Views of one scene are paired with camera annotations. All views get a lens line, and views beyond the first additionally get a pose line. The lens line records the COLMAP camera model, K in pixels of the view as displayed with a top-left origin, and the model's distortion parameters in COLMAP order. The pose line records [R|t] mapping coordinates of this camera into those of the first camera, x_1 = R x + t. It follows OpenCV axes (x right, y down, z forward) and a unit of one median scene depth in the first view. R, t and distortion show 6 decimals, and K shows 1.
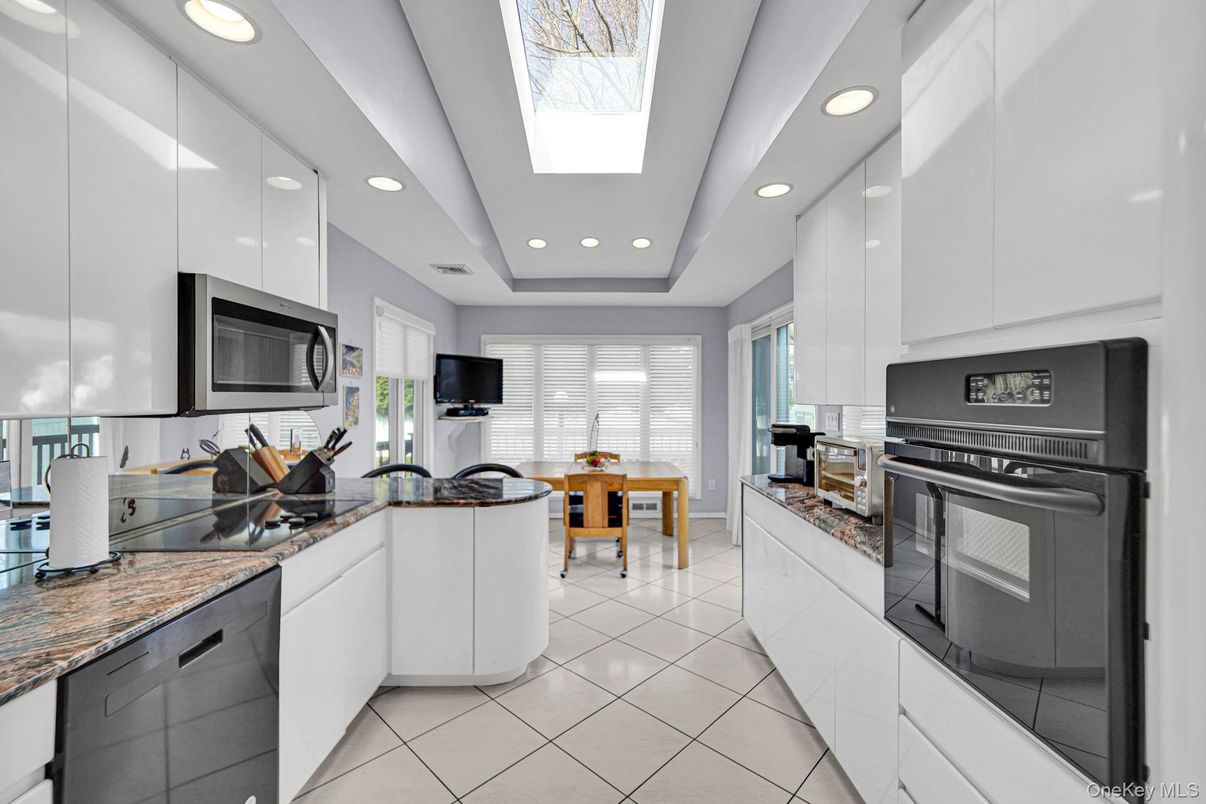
lens RADIAL K [[513.4, 0, 603.0], [0, 513.4, 402.0], [0, 0, 1]] dist [-0.000097, 0.000268]
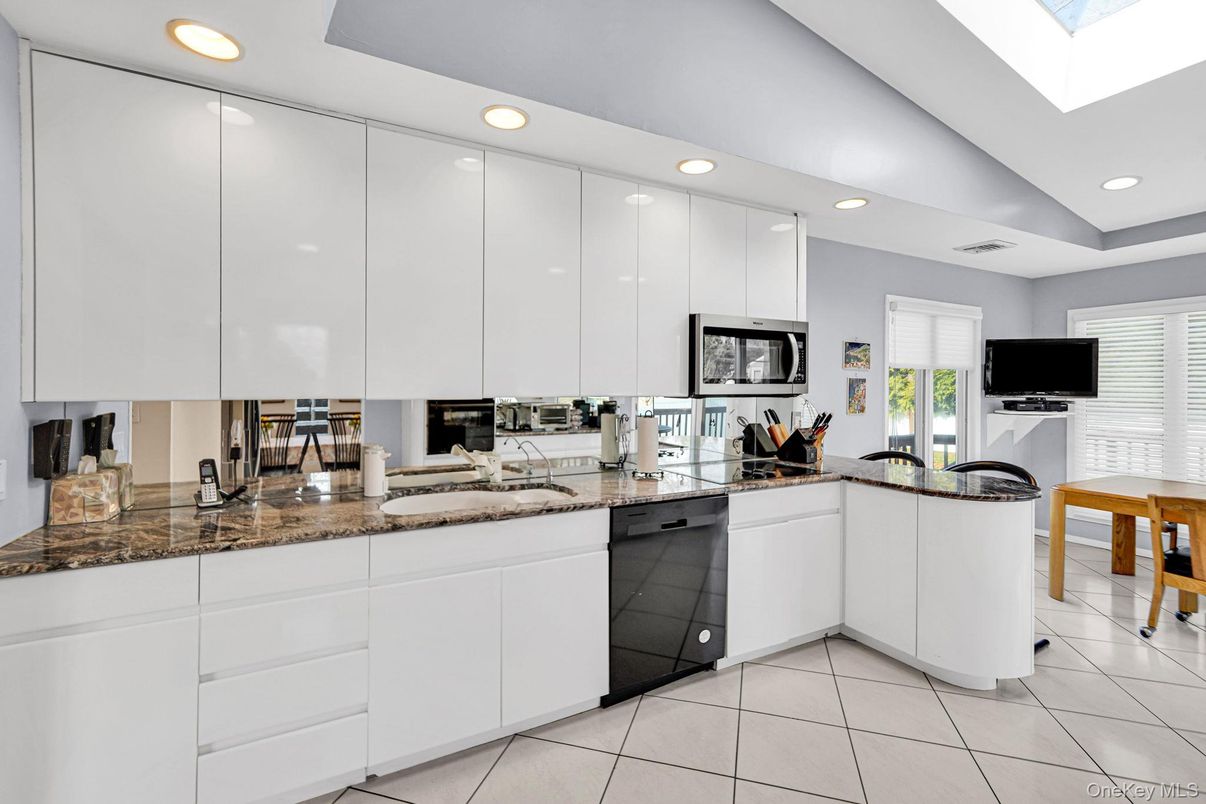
lens RADIAL K [[532.3, 0, 600.5], [0, 532.3, 392.5], [0, 0, 1]] dist [0.000188, 0.000084]
pose [[0.455682, 0.009039, -0.890097, 0.375814], [-0.010770, 0.999931, 0.004641, 0.002615], [0.890078, 0.007472, 0.455748, -0.048629]]
